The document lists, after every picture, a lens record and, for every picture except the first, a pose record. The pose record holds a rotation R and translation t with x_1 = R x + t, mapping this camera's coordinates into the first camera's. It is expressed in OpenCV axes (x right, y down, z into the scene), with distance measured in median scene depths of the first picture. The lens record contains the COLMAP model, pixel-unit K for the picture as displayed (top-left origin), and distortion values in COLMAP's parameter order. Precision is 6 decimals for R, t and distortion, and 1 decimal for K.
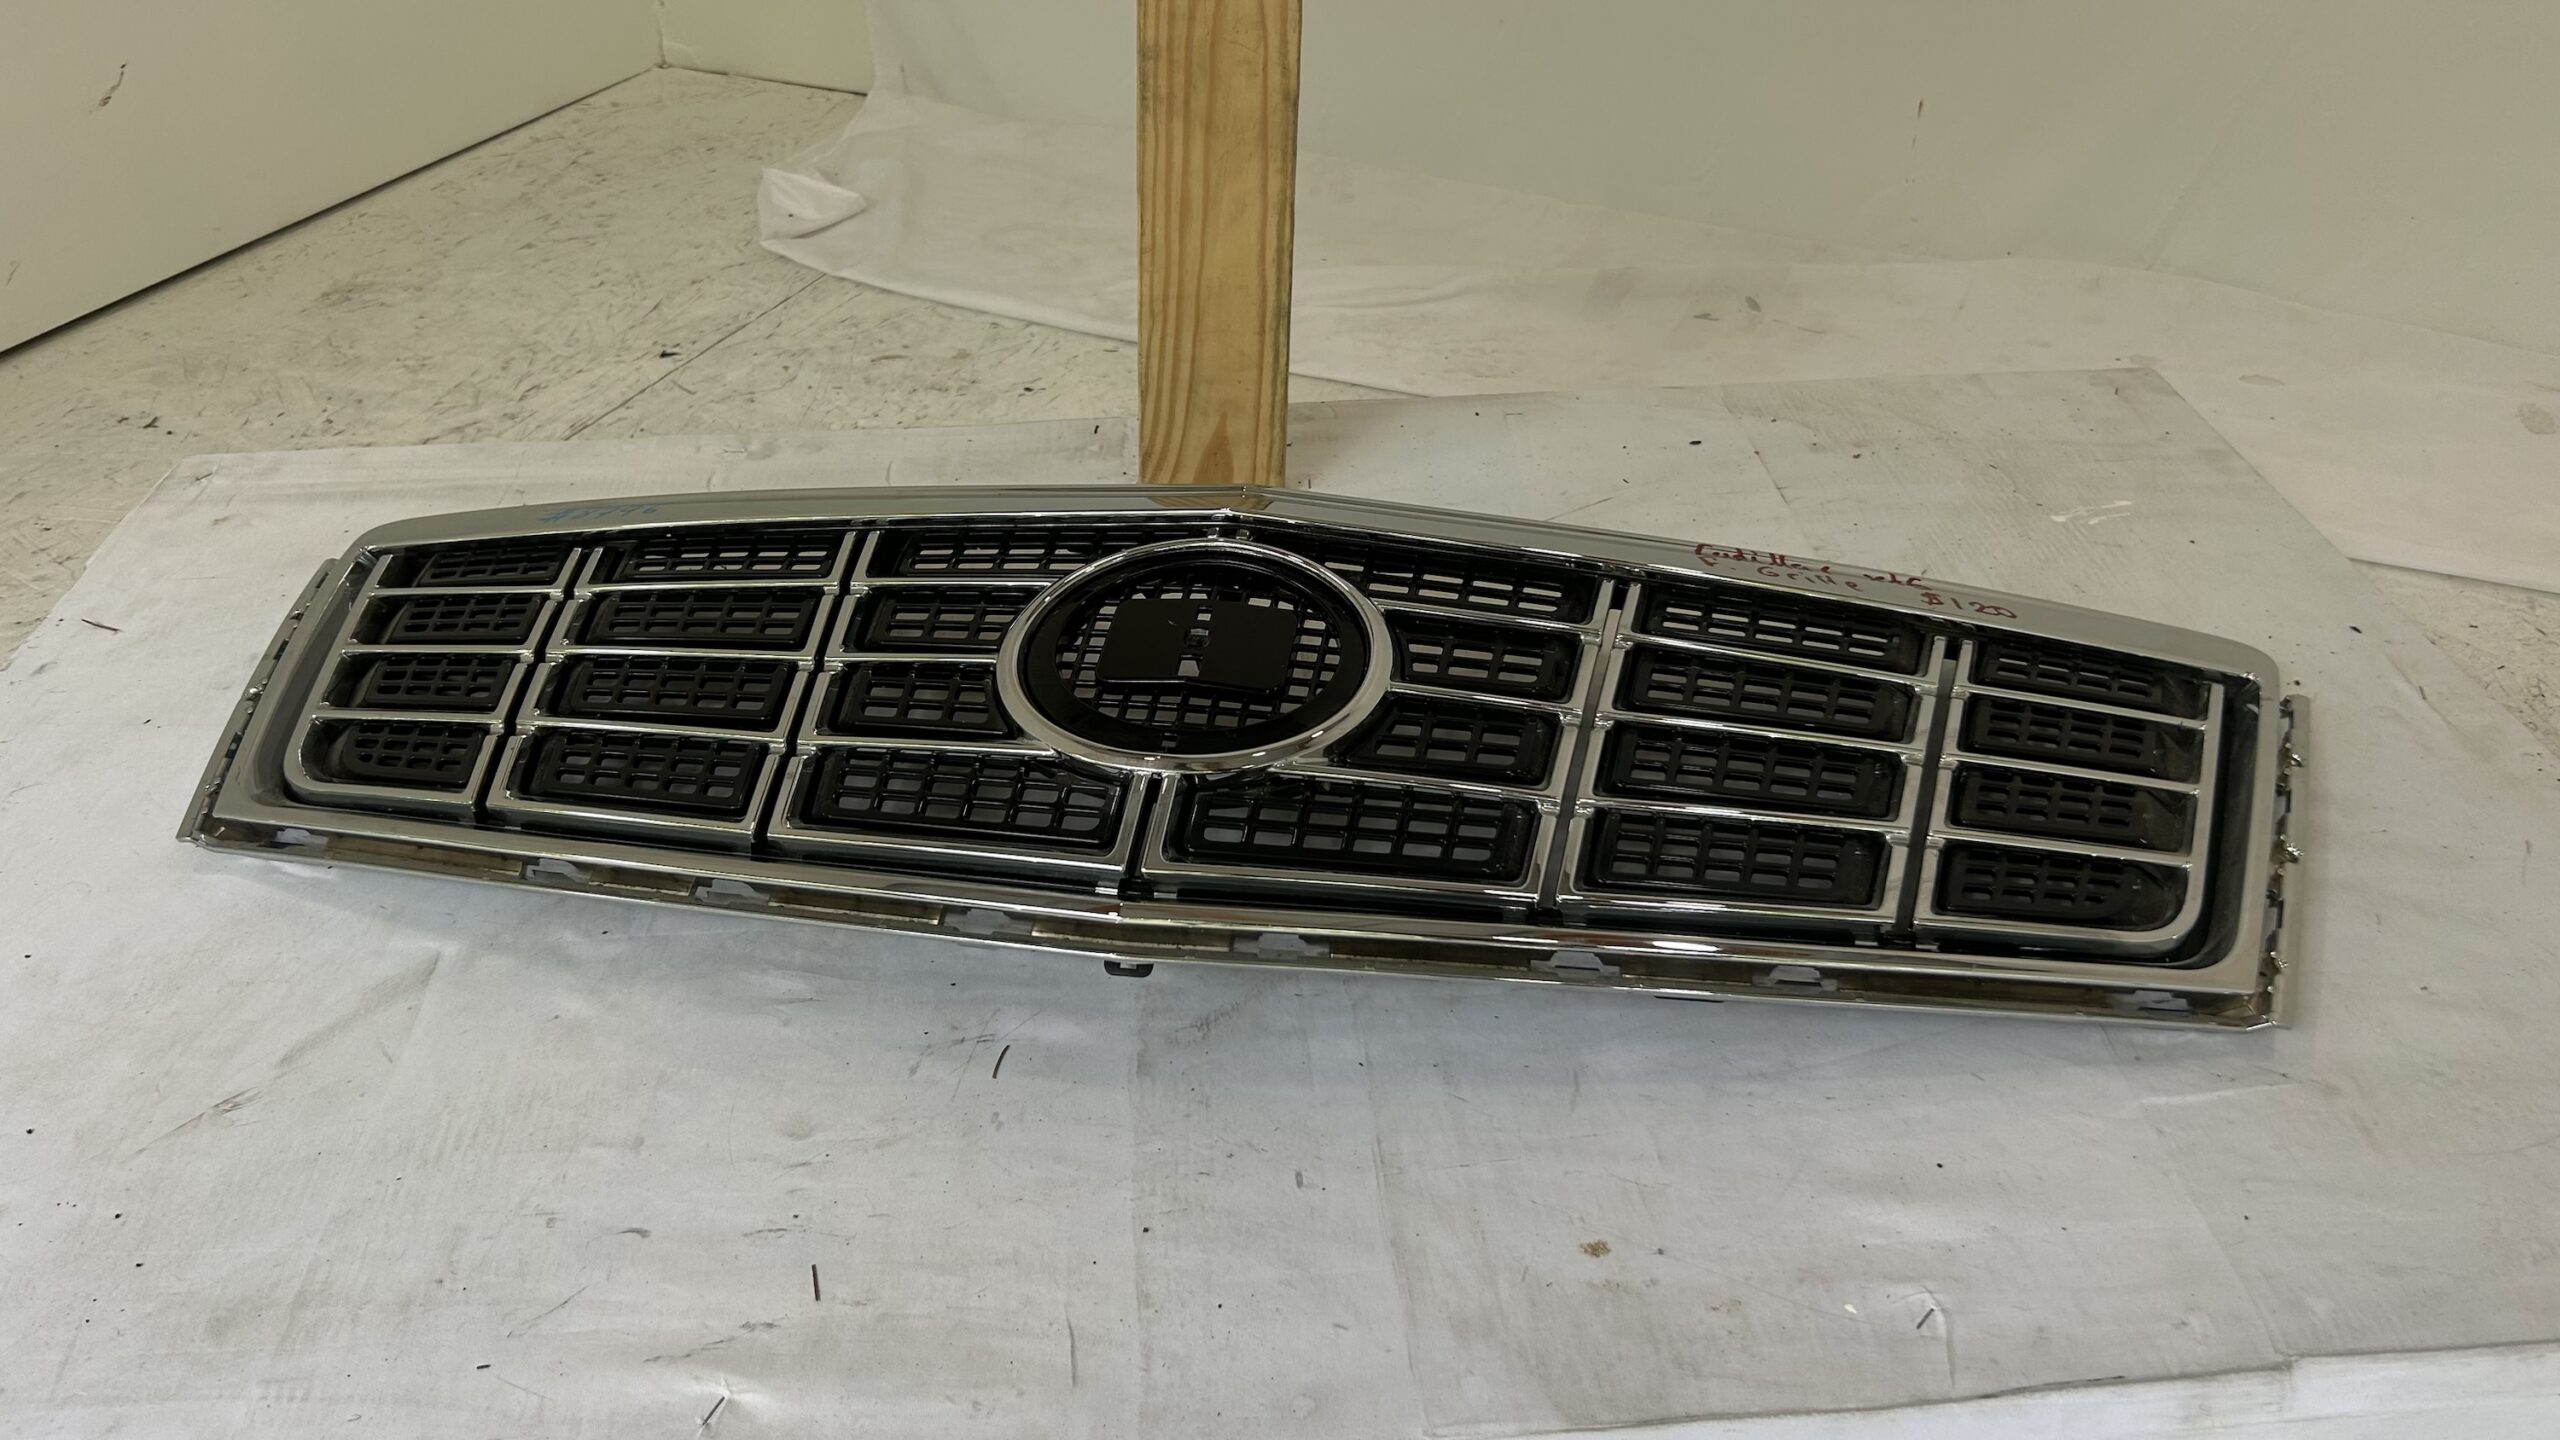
lens RADIAL K [[1933.0, 0, 1315.5], [0, 1933.0, 720.4], [0, 0, 1]] dist [0.027055, -0.006763]
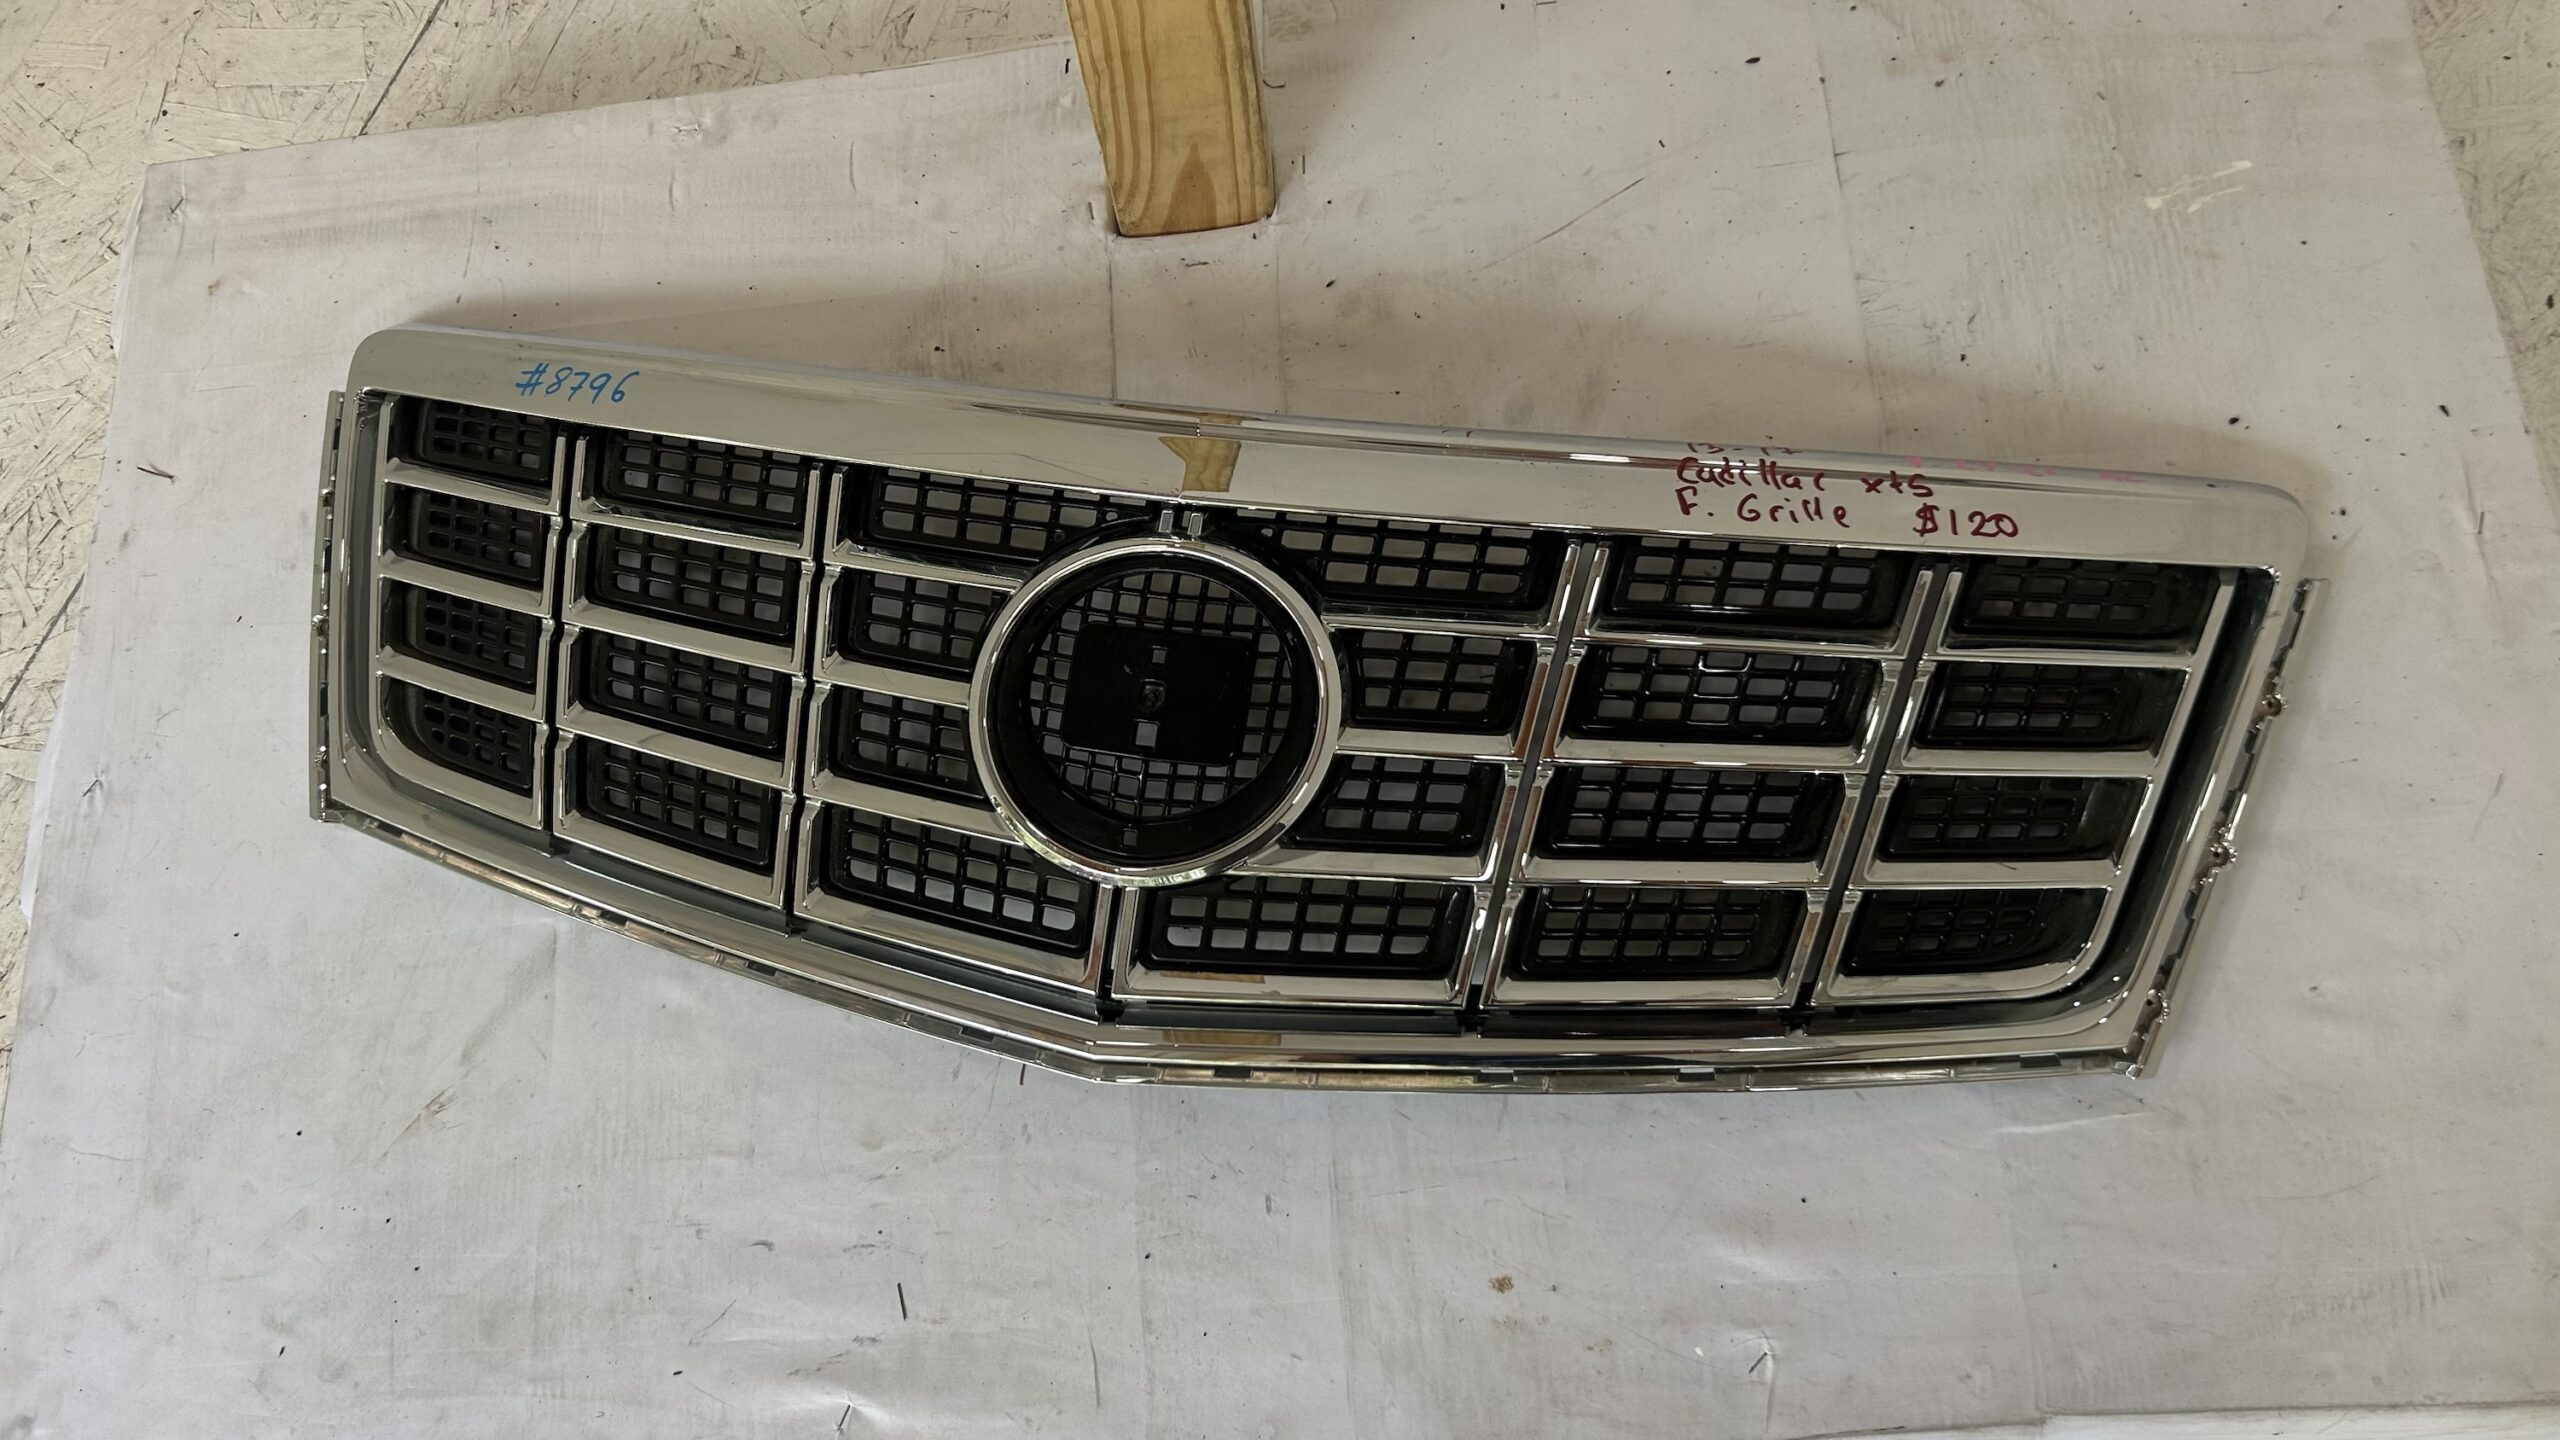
lens RADIAL K [[1891.7, 0, 1280.0], [0, 1891.7, 720.0], [0, 0, 1]] dist [0.030053, -0.004111]
pose [[0.992027, -0.012100, -0.125444, 0.158911], [0.085527, 0.795711, 0.599608, -0.754559], [0.092561, -0.605556, 0.790402, 0.238173]]
